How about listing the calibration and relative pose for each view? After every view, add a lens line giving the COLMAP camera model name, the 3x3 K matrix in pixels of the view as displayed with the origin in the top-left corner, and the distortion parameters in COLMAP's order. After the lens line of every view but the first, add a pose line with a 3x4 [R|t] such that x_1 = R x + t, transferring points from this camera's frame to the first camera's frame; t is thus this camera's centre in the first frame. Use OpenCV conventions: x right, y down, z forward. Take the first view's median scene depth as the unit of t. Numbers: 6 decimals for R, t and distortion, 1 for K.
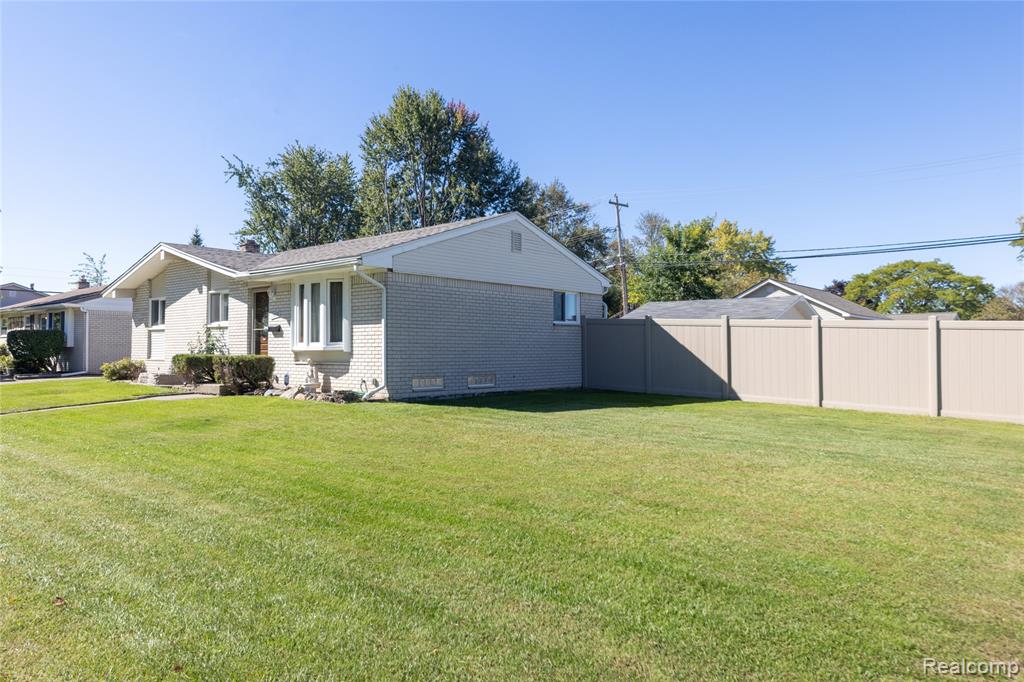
lens RADIAL K [[714.3, 0, 512.0], [0, 714.3, 341.0], [0, 0, 1]] dist [0.003295, 0.000519]
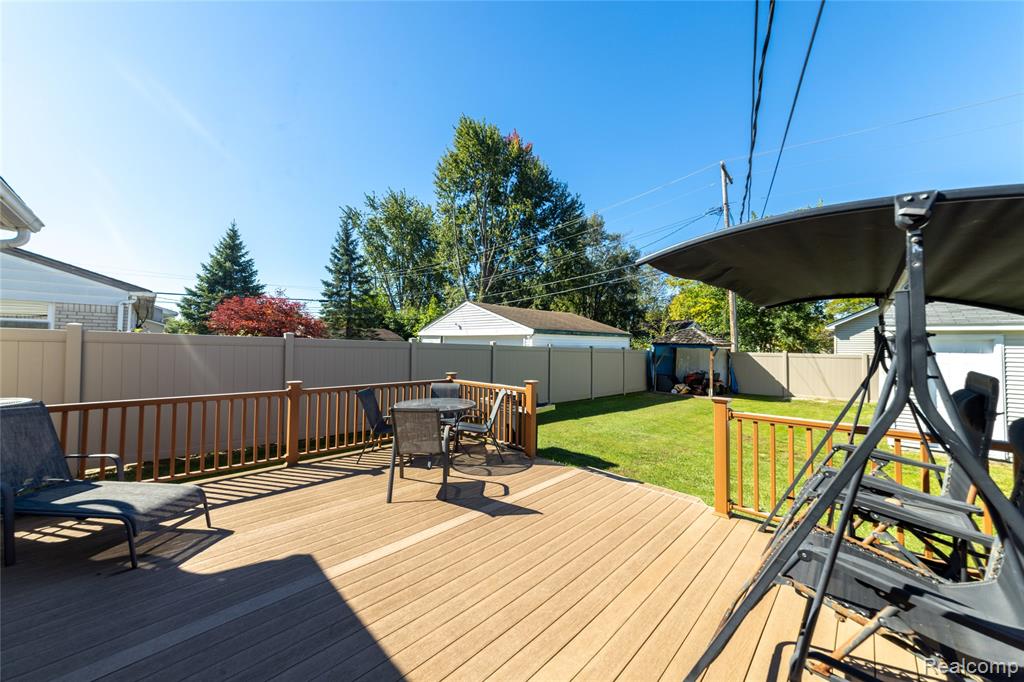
lens RADIAL K [[362.4, 0, 529.4], [0, 362.4, 341.8], [0, 0, 1]] dist [-0.000149, 0.000017]
pose [[0.999223, 0.007460, -0.038707, -0.070113], [-0.007369, 0.999970, 0.002496, -0.019742], [0.038724, -0.002209, 0.999247, 1.060855]]
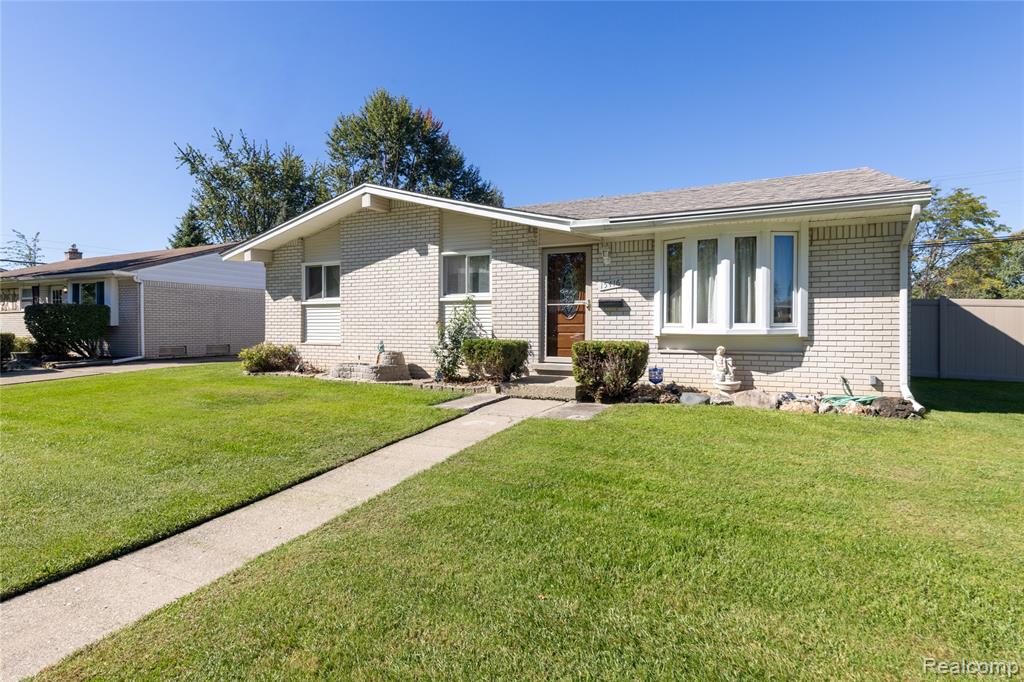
lens RADIAL K [[516.7, 0, 512.0], [0, 516.7, 341.0], [0, 0, 1]] dist [0.000769, -0.000525]
pose [[0.963633, -0.007605, 0.267123, -0.405030], [-0.003636, 0.999129, 0.041561, -0.000422], [-0.267206, -0.041021, 0.962766, 0.374905]]
